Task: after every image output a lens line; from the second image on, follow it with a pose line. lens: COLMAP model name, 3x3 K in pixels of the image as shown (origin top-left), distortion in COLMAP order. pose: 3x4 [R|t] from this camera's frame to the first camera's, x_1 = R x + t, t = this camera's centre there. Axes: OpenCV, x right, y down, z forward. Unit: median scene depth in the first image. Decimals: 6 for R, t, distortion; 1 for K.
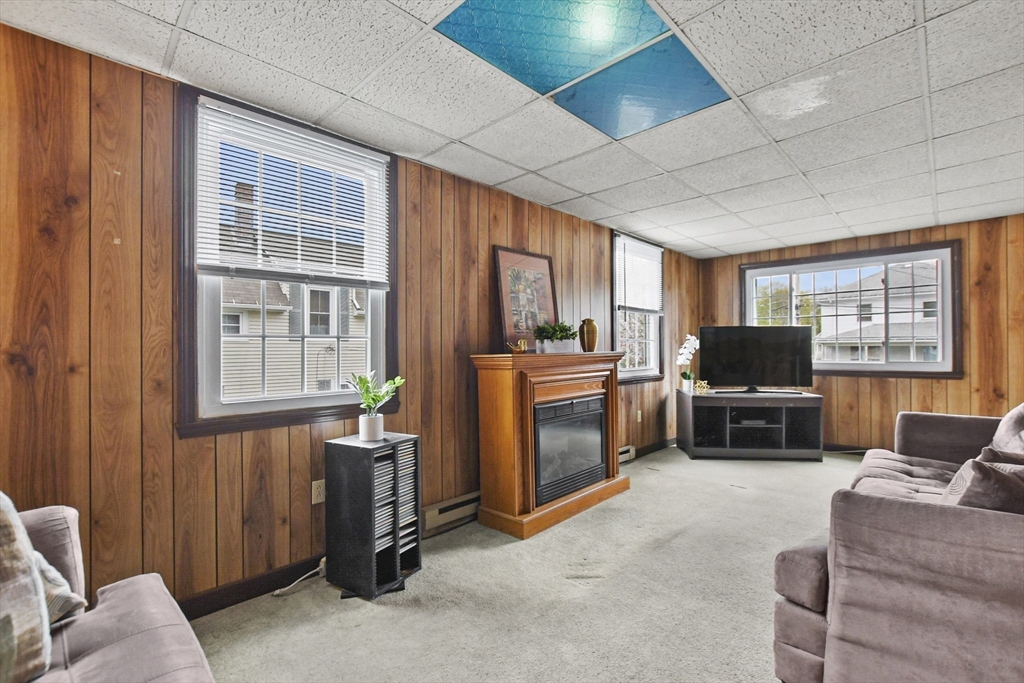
lens RADIAL K [[447.1, 0, 513.0], [0, 447.1, 351.0], [0, 0, 1]] dist [-0.035592, 0.012773]
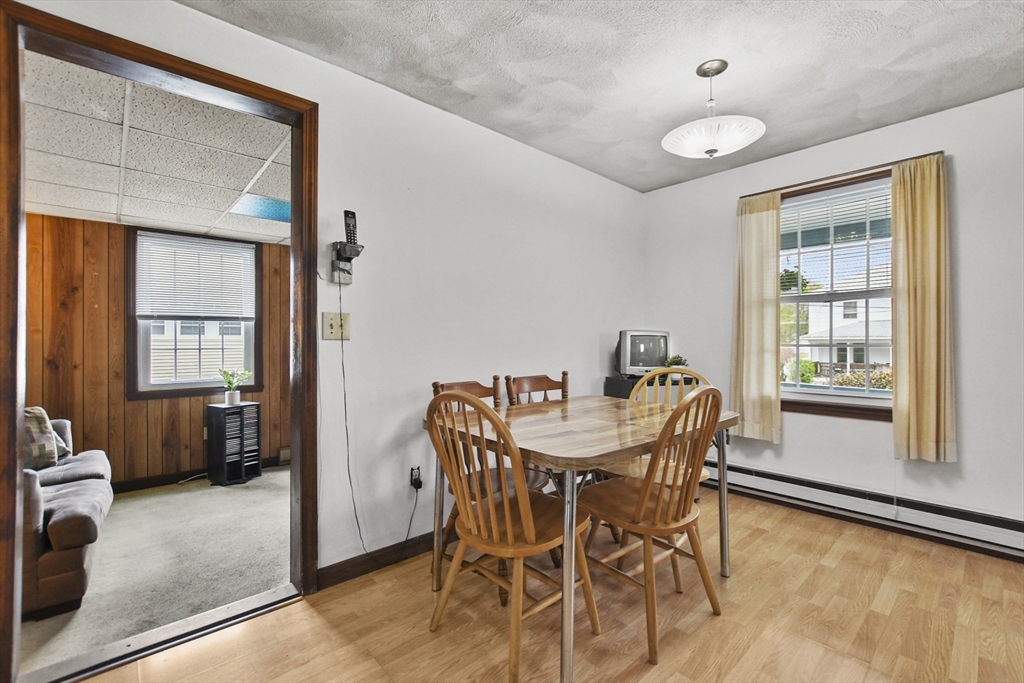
lens RADIAL K [[450.4, 0, 513.5], [0, 450.4, 346.7], [0, 0, 1]] dist [-0.013533, 0.004962]
pose [[0.998053, 0.002984, -0.062307, 1.148366], [-0.002952, 0.999995, 0.000608, -0.057930], [0.062309, -0.000423, 0.998057, -0.951380]]
